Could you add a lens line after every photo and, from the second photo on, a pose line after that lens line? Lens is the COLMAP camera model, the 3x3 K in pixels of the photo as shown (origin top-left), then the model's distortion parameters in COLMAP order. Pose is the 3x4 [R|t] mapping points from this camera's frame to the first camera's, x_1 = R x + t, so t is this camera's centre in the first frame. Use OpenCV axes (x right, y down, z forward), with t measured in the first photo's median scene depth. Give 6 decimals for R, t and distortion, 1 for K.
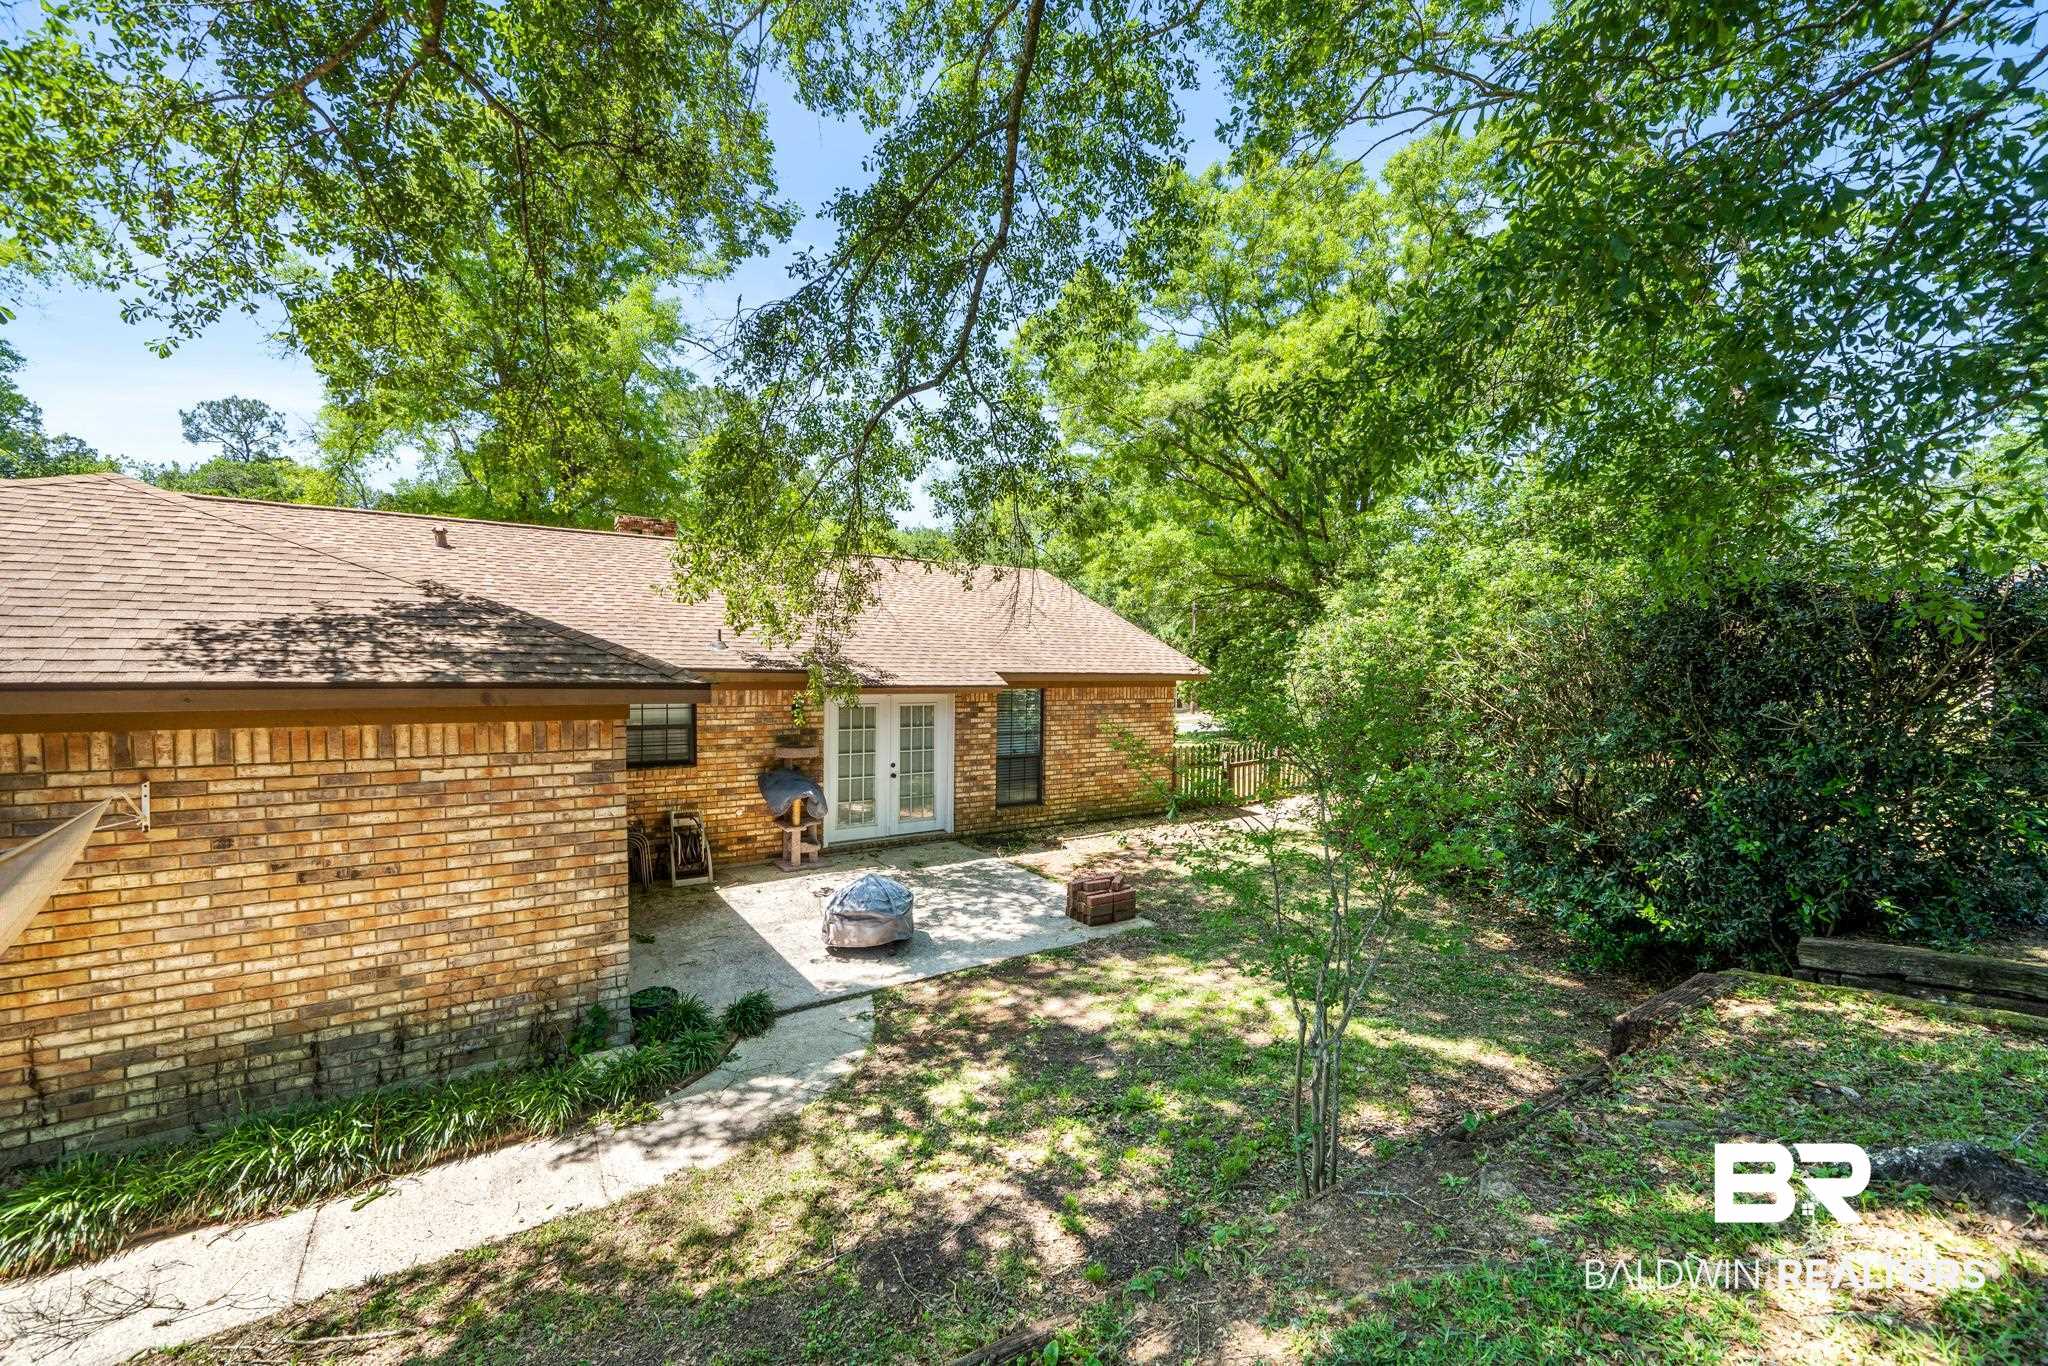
lens RADIAL K [[830.2, 0, 1020.6], [0, 830.2, 679.7], [0, 0, 1]] dist [-0.007189, -0.000549]
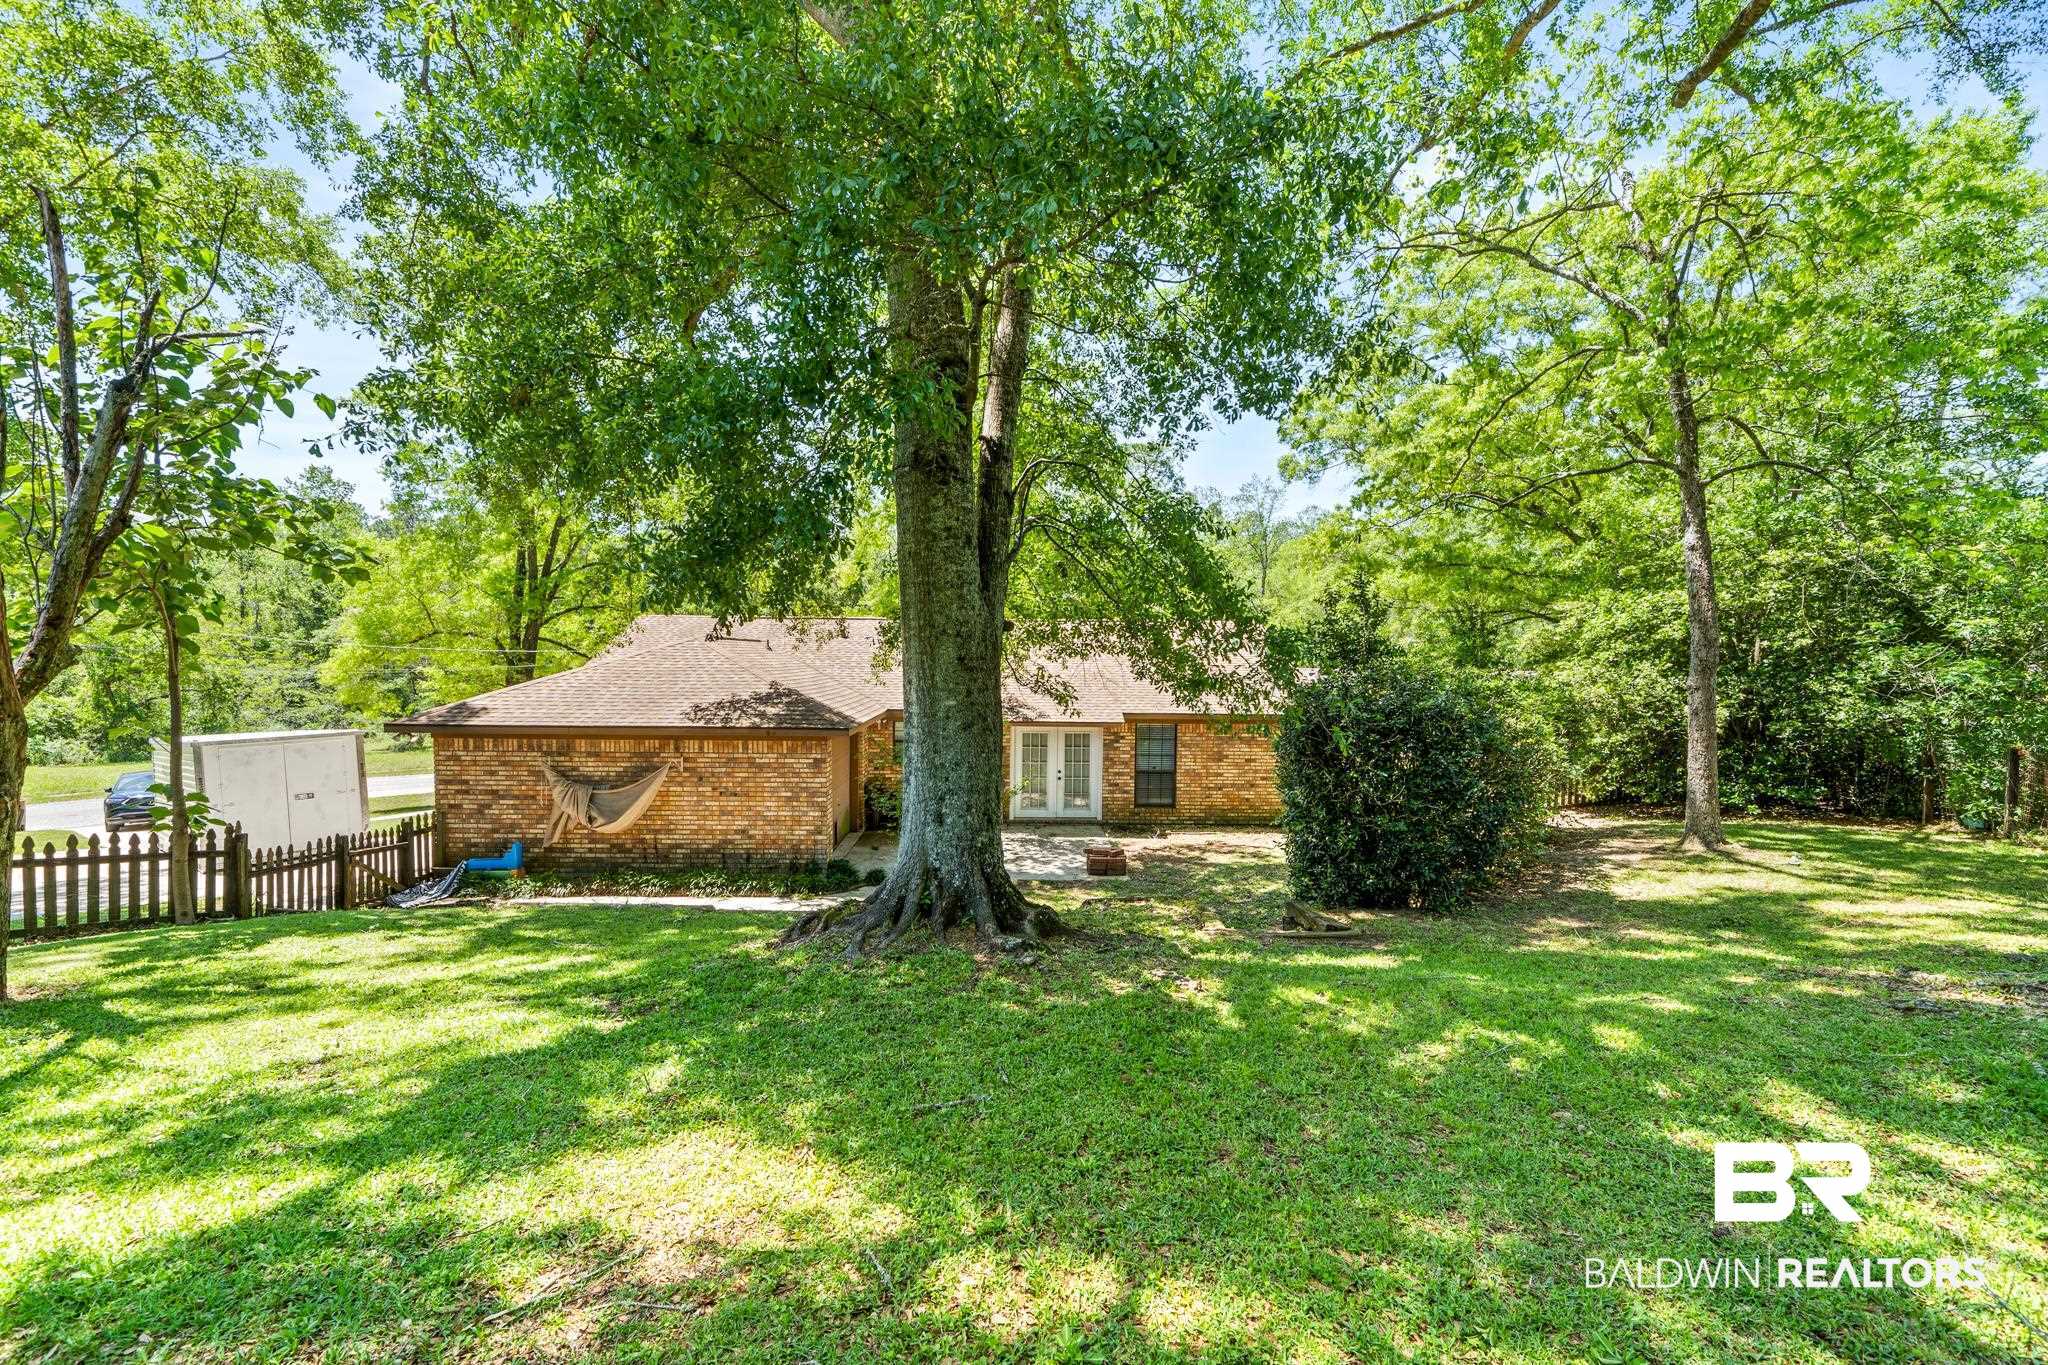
lens RADIAL K [[830.2, 0, 1020.6], [0, 830.2, 679.2], [0, 0, 1]] dist [-0.007189, -0.000549]
pose [[0.839562, 0.006383, -0.543226, 0.785724], [-0.010595, 0.999933, -0.004626, -0.077342], [0.543160, 0.009639, 0.839574, -0.428384]]
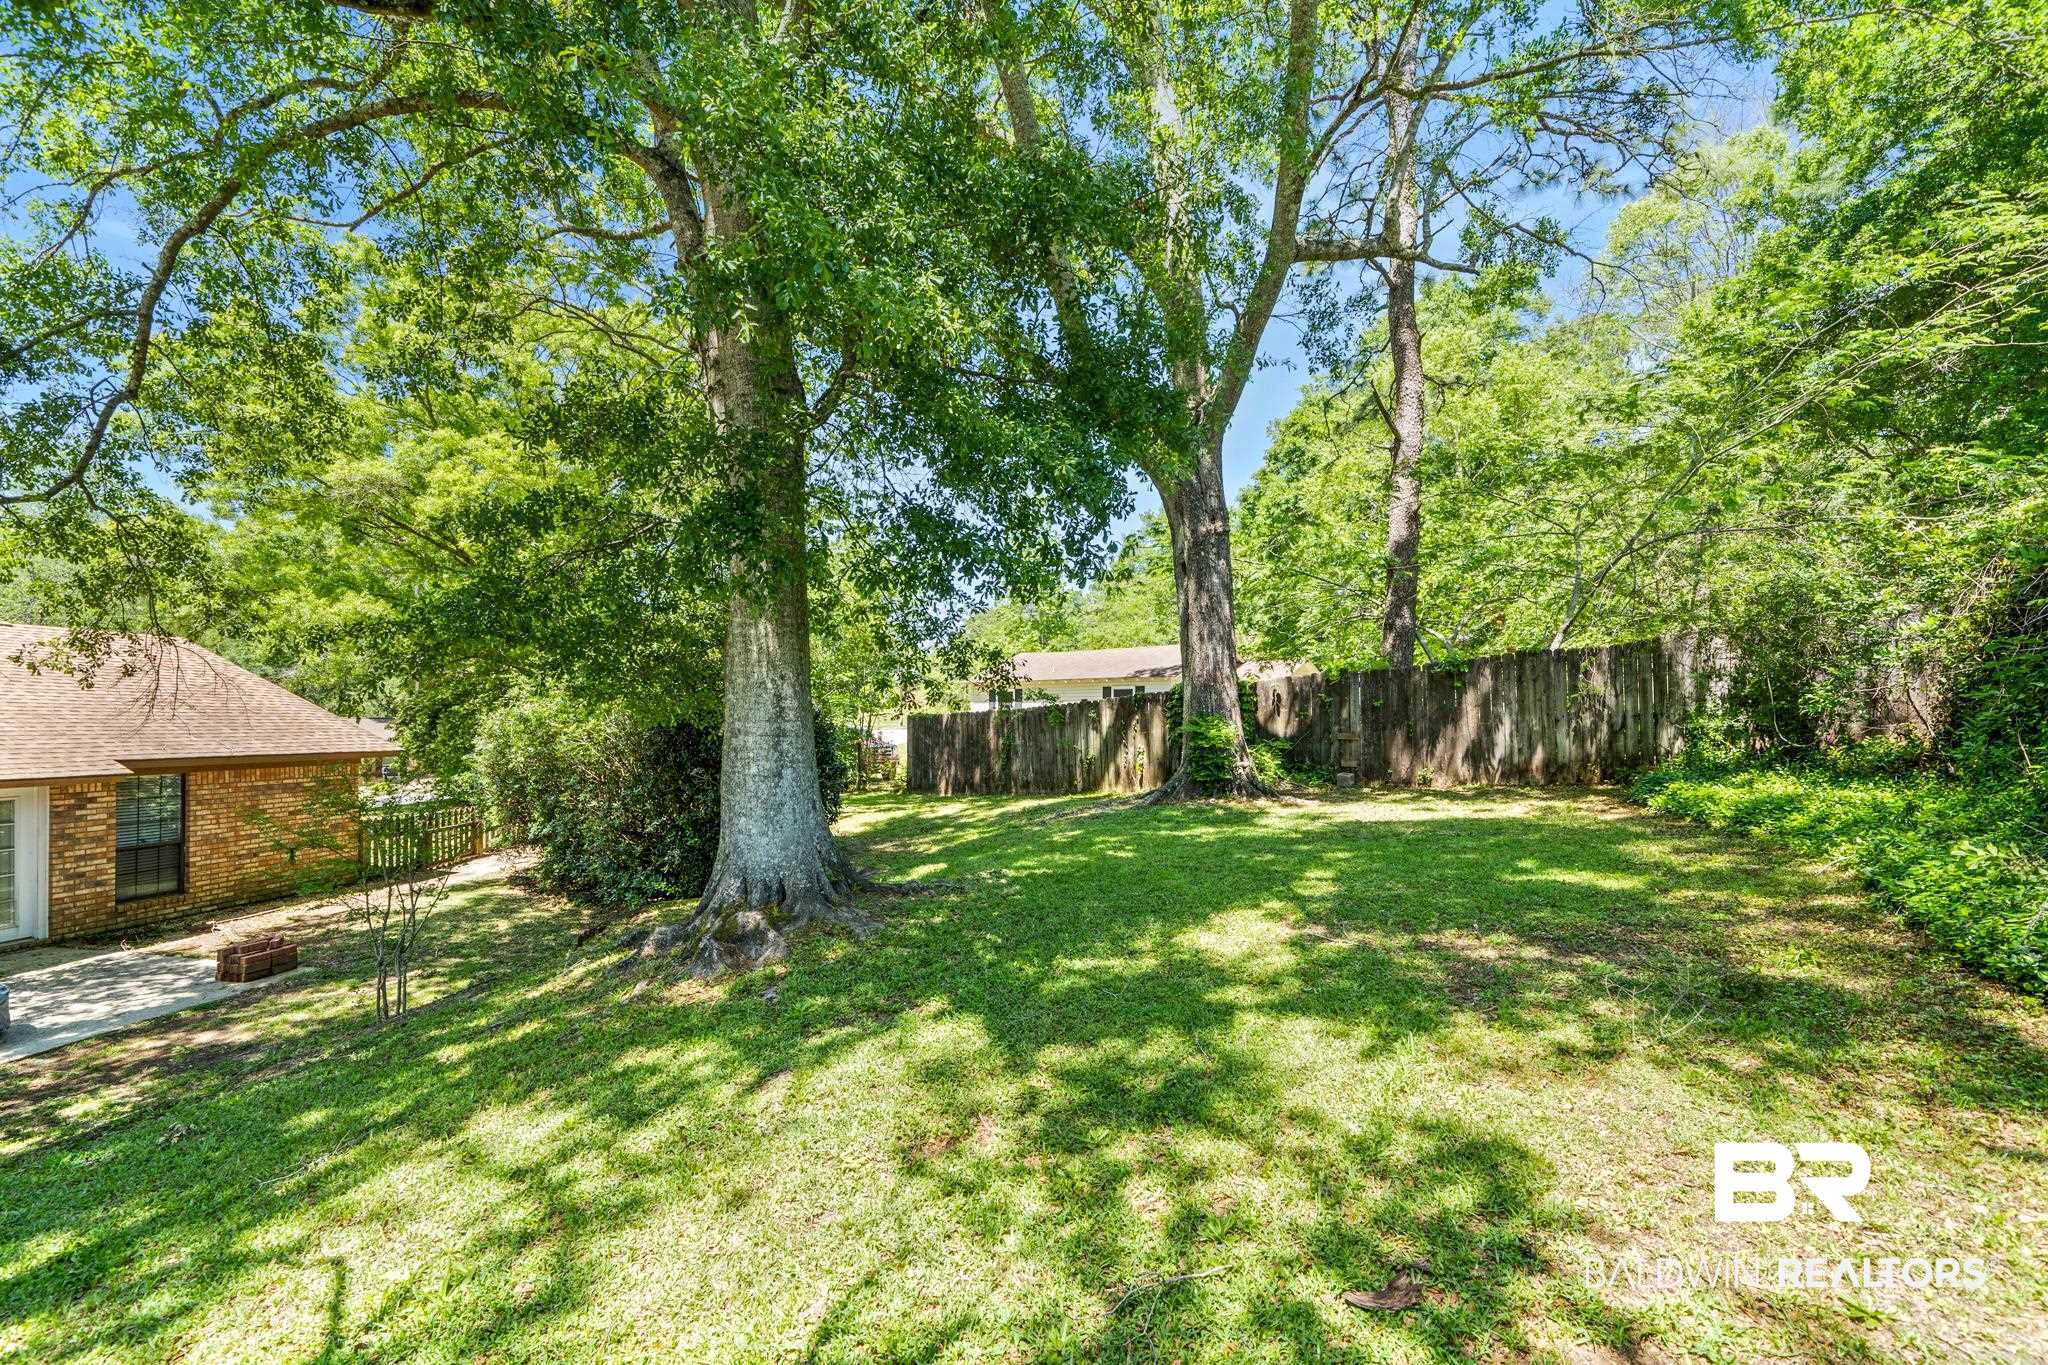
lens RADIAL K [[813.4, 0, 1026.7], [0, 813.4, 713.2], [0, 0, 1]] dist [-0.010319, -0.000336]
pose [[0.669259, -0.004357, 0.743017, -0.017477], [0.022843, 0.999631, -0.014714, -0.032792], [-0.742678, 0.026820, 0.669111, -0.512382]]
